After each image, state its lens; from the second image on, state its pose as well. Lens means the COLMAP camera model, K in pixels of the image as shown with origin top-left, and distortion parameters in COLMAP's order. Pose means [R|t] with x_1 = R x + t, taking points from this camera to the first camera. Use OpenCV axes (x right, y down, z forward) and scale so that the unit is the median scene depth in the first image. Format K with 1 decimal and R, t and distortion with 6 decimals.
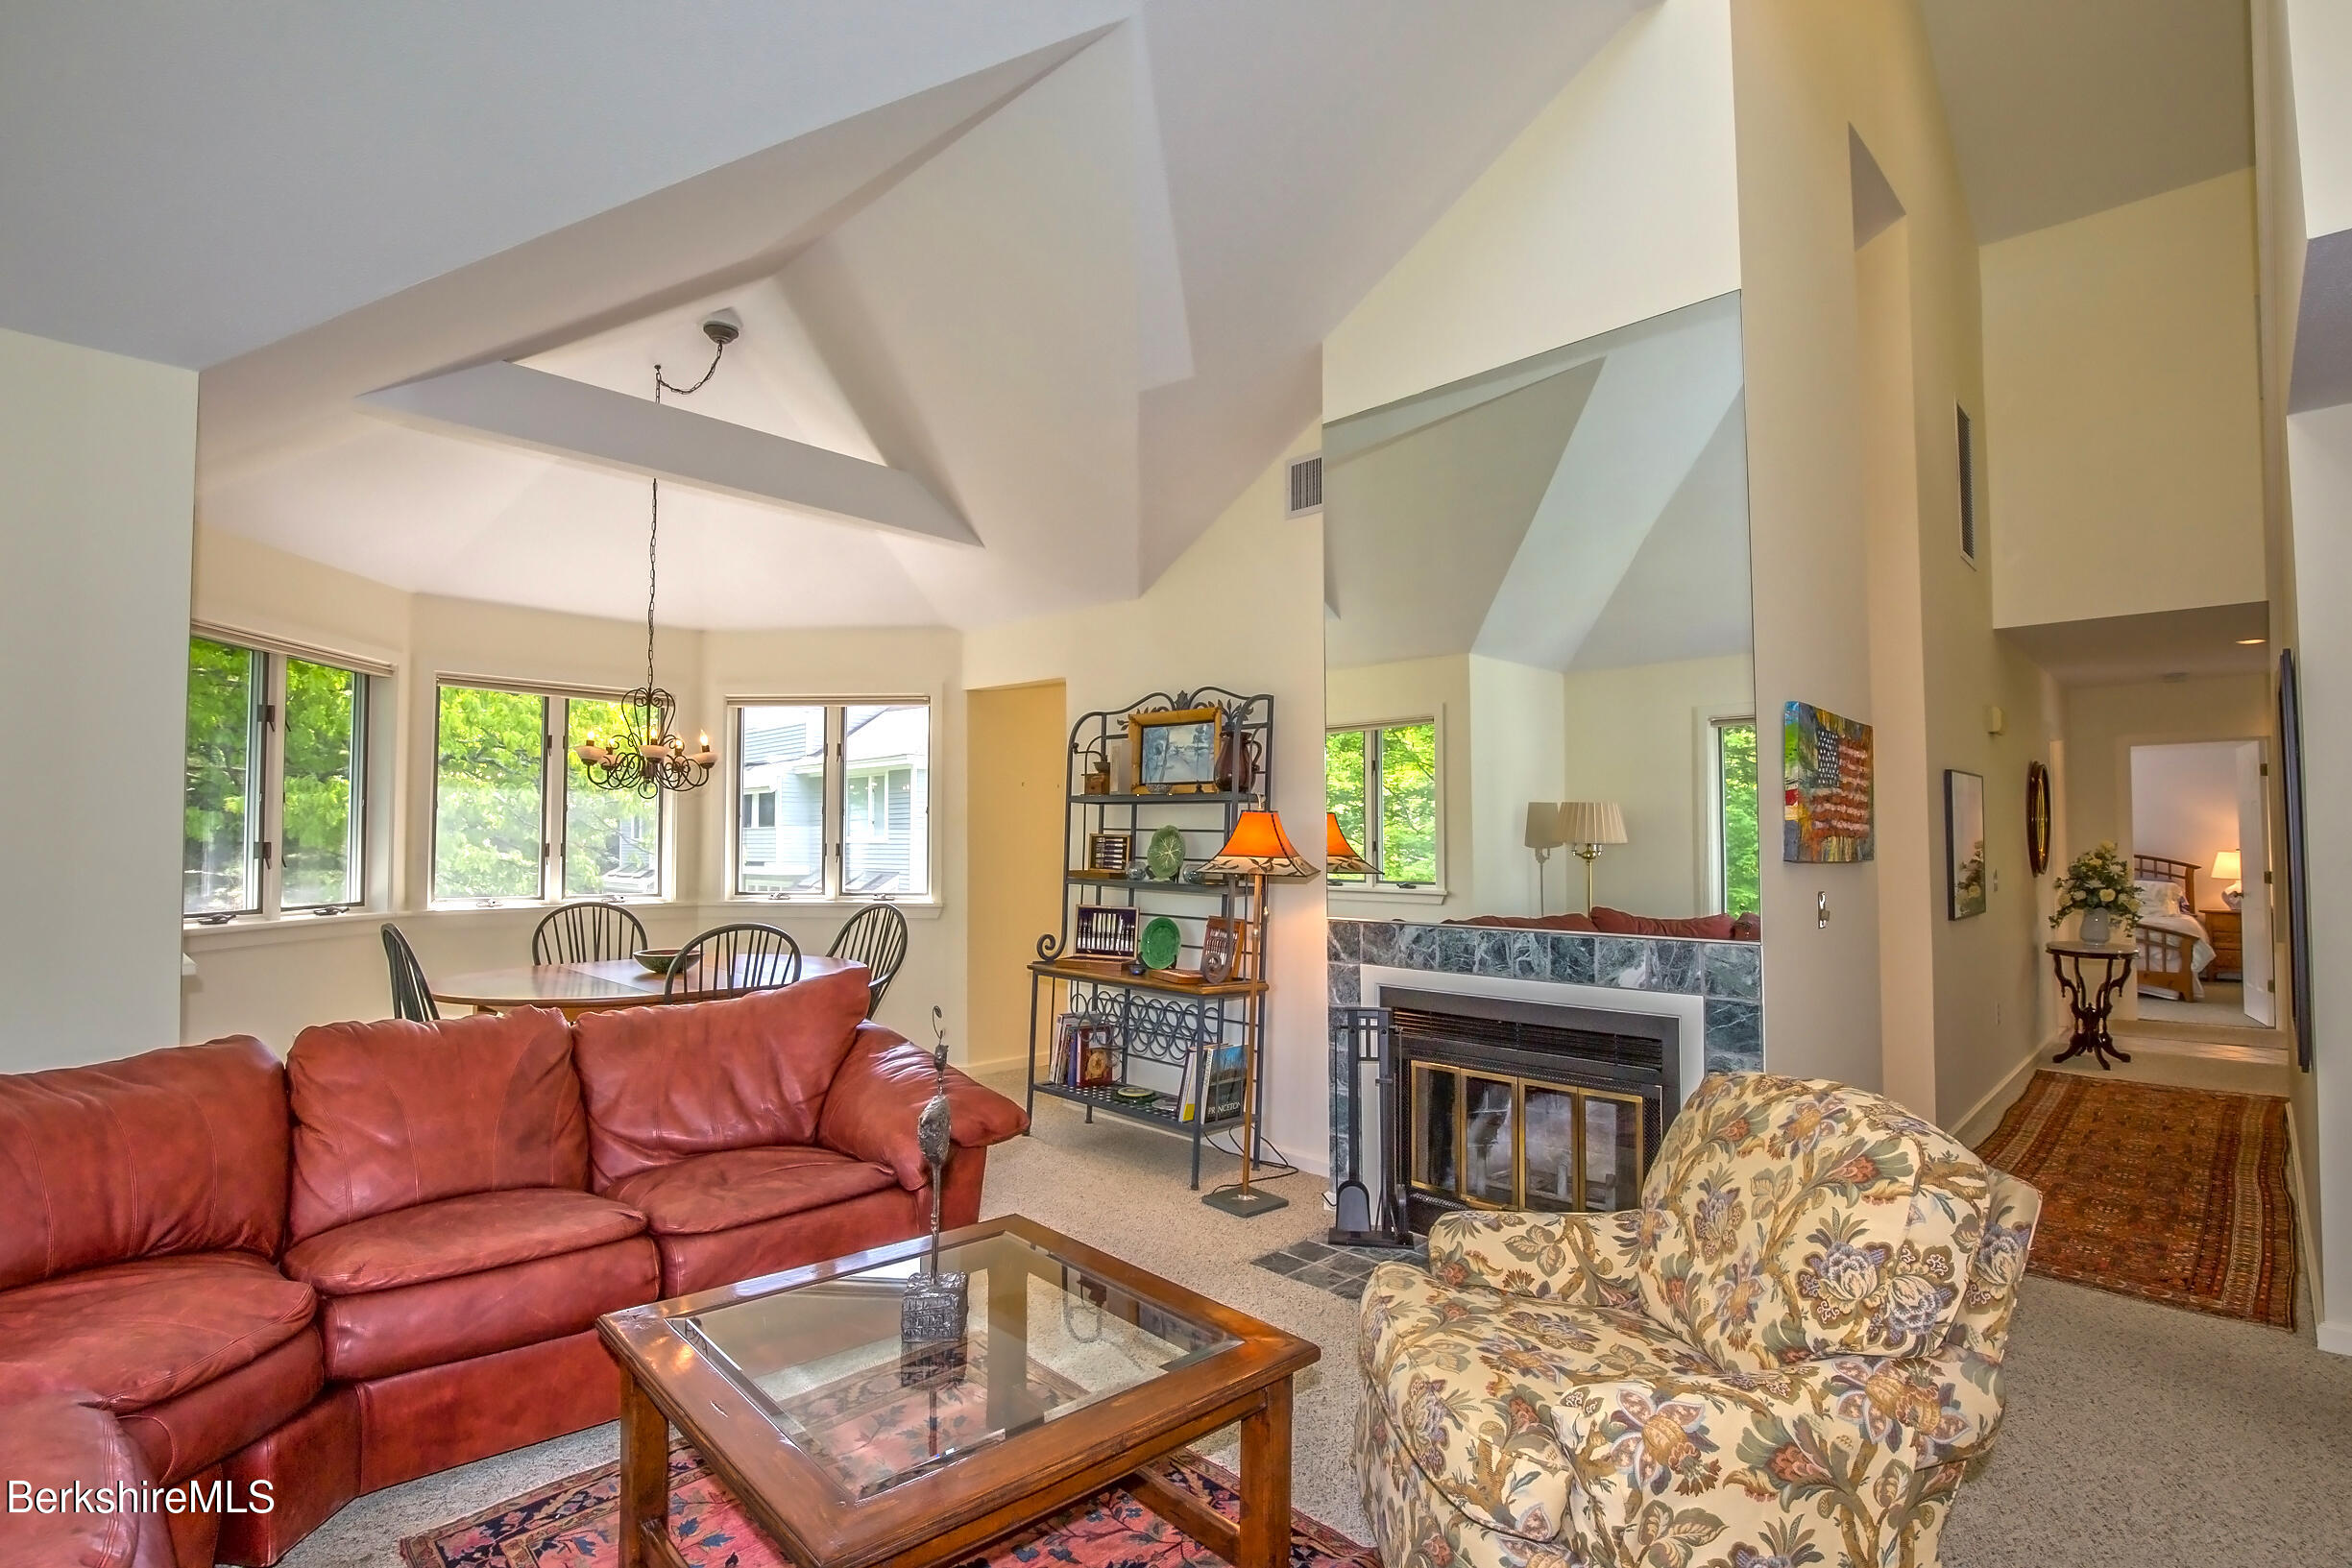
lens RADIAL K [[1074.6, 0, 1170.7], [0, 1074.6, 797.3], [0, 0, 1]] dist [-0.032142, 0.005224]
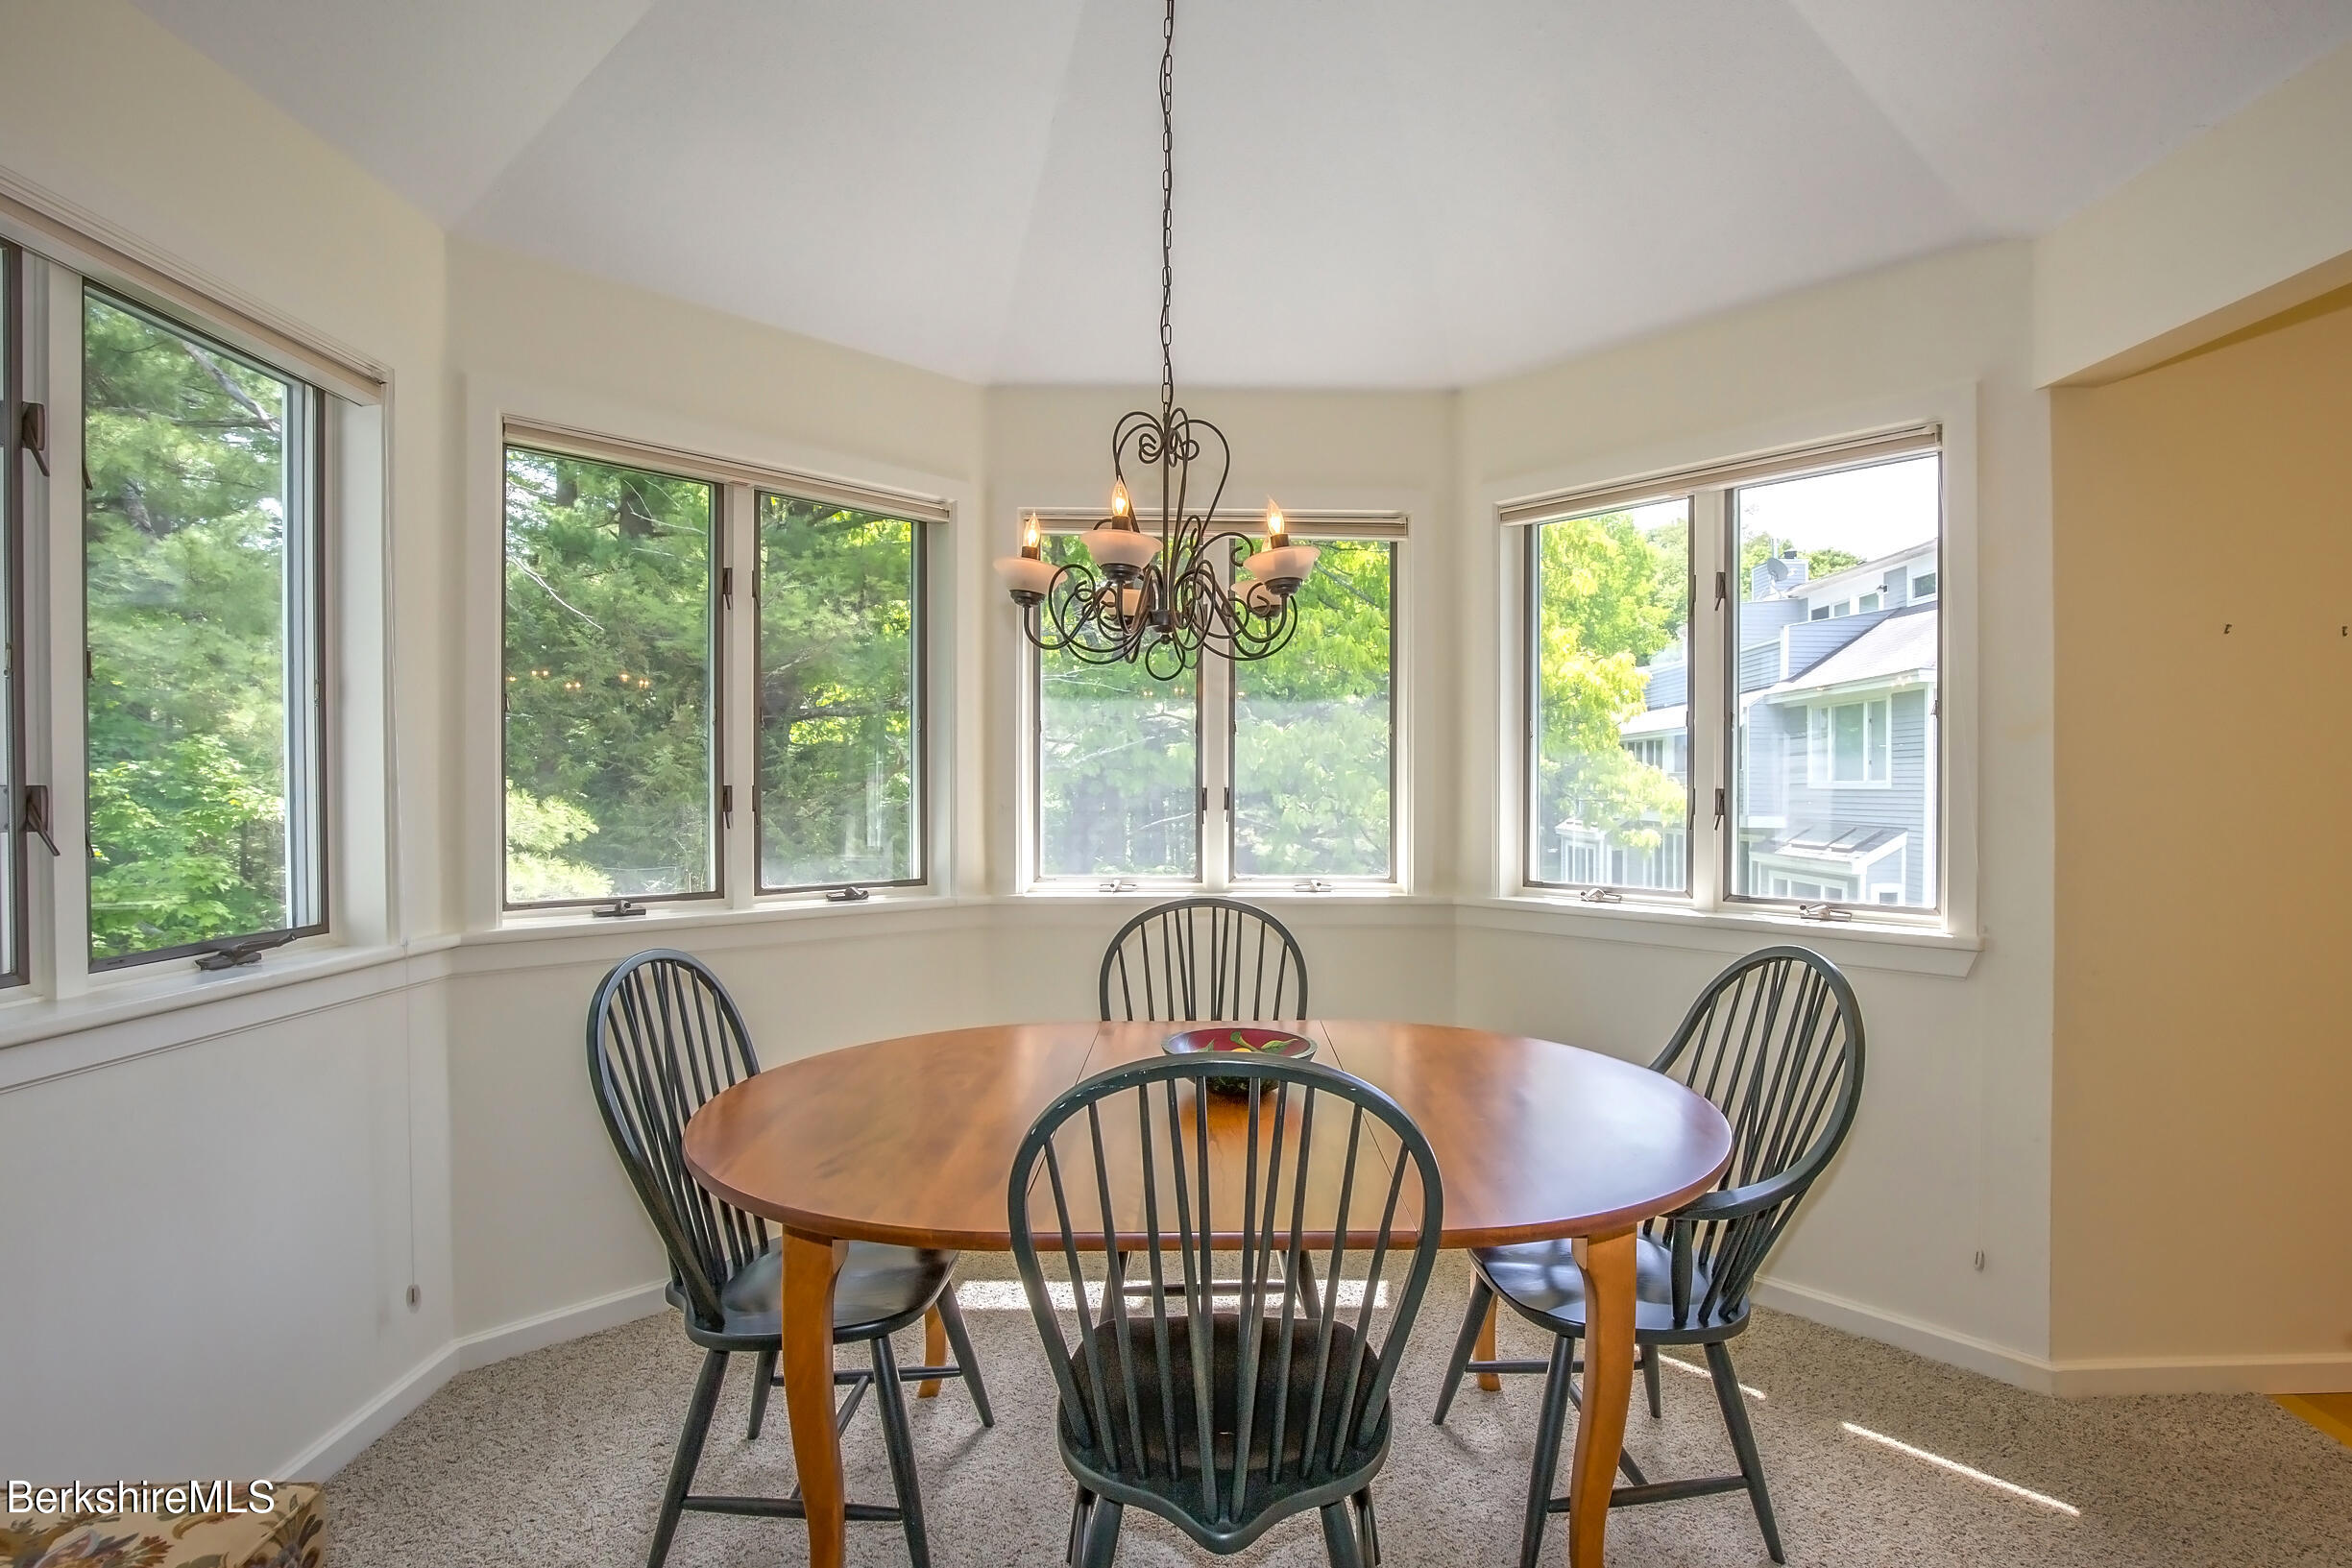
lens RADIAL K [[1001.5, 0, 1341.2], [0, 1001.5, 802.7], [0, 0, 1]] dist [-0.025997, 0.000165]
pose [[0.714402, 0.010637, -0.699655, -0.142185], [0.028081, 0.998643, 0.043854, 0.029155], [0.699172, -0.050976, 0.713134, 0.651237]]
